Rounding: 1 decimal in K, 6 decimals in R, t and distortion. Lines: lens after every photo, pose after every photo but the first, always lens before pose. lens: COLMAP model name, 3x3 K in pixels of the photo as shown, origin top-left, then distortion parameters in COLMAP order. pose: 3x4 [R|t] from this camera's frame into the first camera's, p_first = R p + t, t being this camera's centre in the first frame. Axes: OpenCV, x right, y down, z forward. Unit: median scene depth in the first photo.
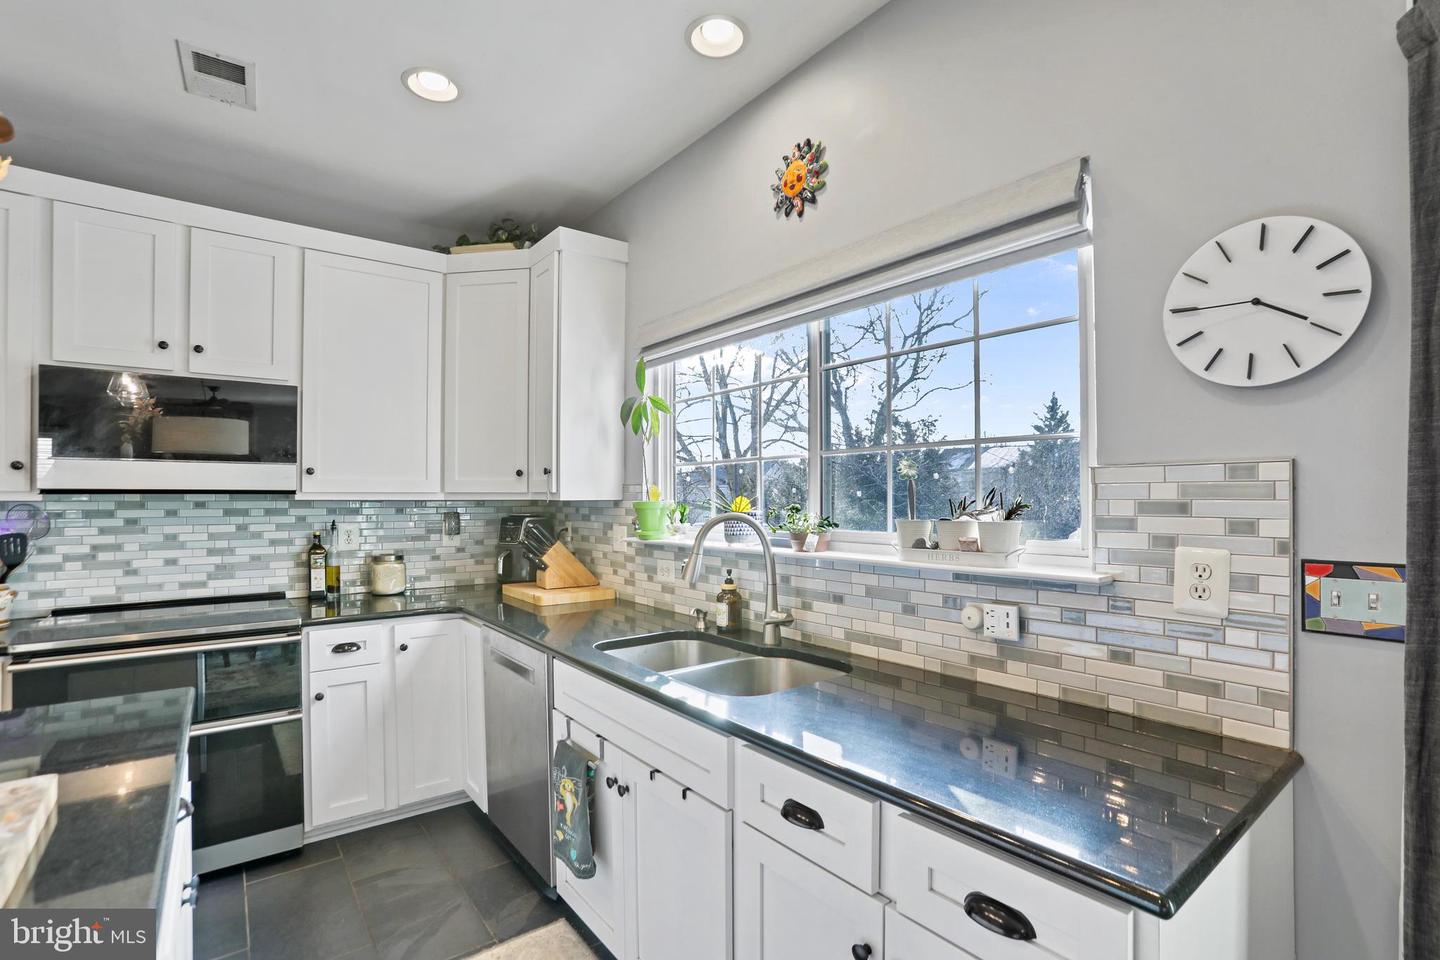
lens RADIAL K [[657.8, 0, 718.7], [0, 657.8, 472.7], [0, 0, 1]] dist [-0.080556, 0.031062]
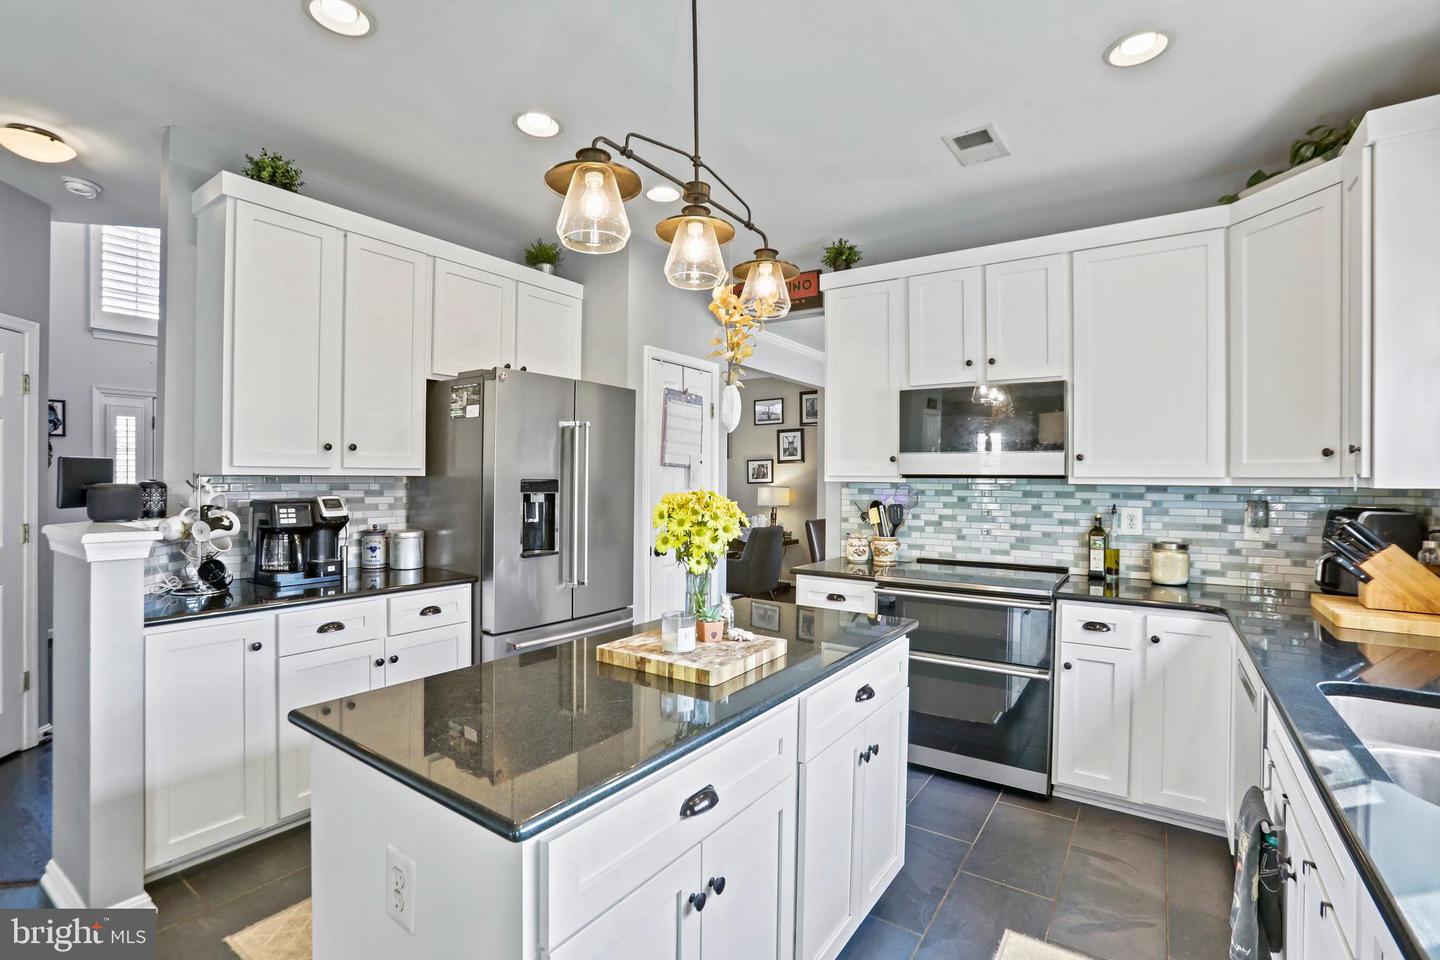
lens RADIAL K [[662.2, 0, 727.6], [0, 662.2, 453.3], [0, 0, 1]] dist [-0.053105, 0.024279]
pose [[0.309670, -0.031687, -0.950316, 0.254799], [0.026078, 0.999352, -0.024825, 0.002398], [0.950486, -0.017095, 0.310296, 0.106692]]
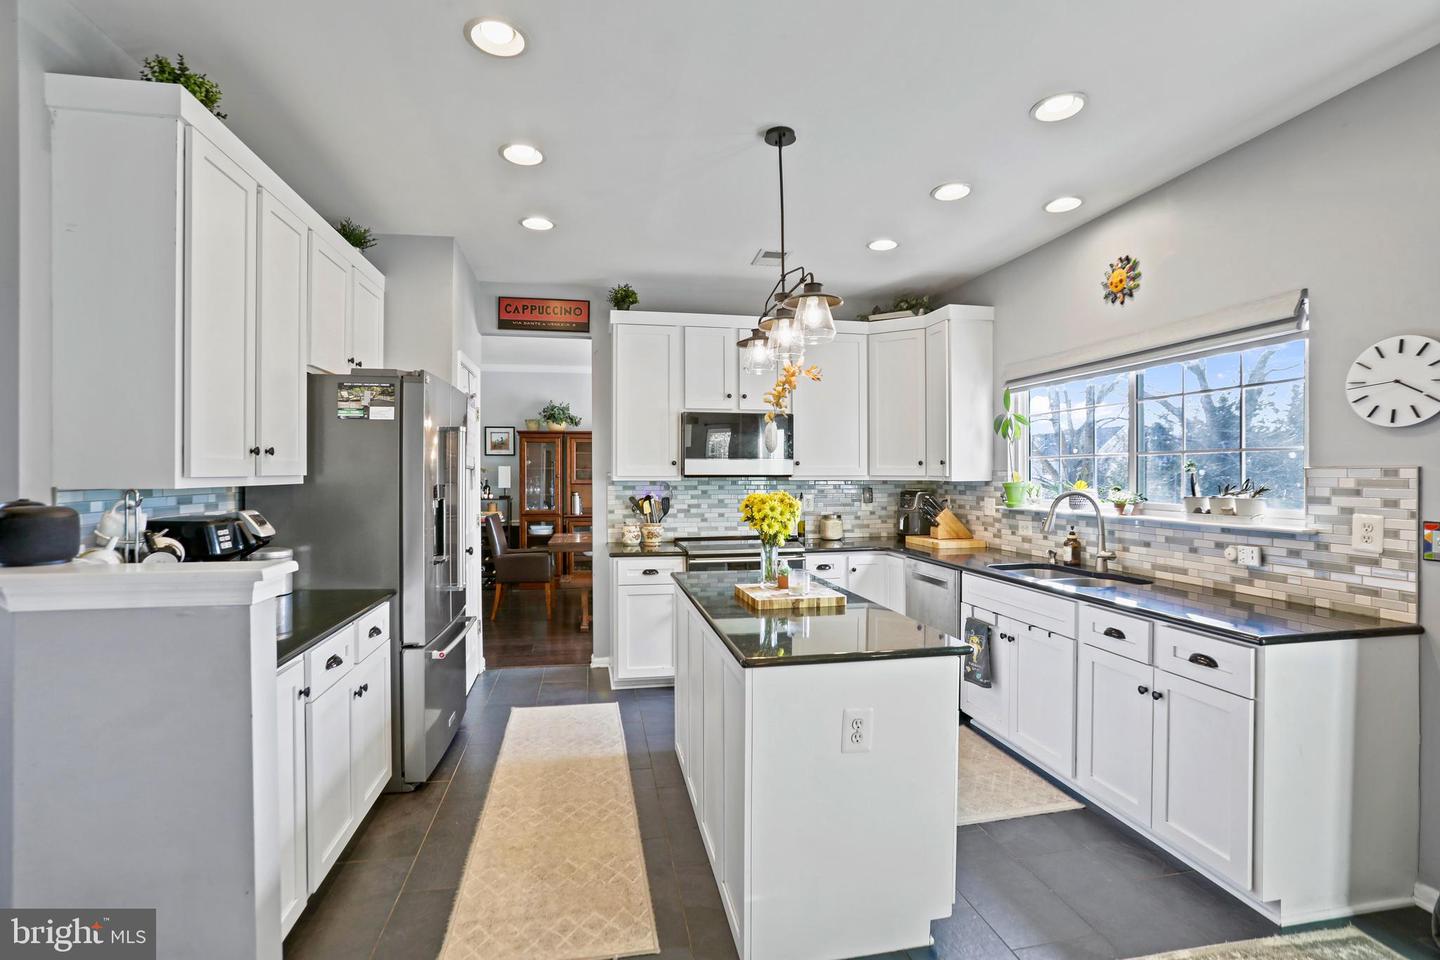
lens RADIAL K [[657.8, 0, 718.7], [0, 657.8, 472.7], [0, 0, 1]] dist [-0.080556, 0.031062]
pose [[0.893429, 0.001392, -0.449202, -0.046368], [0.015927, 0.999268, 0.034773, -0.046732], [0.448922, -0.038222, 0.892753, -0.721869]]
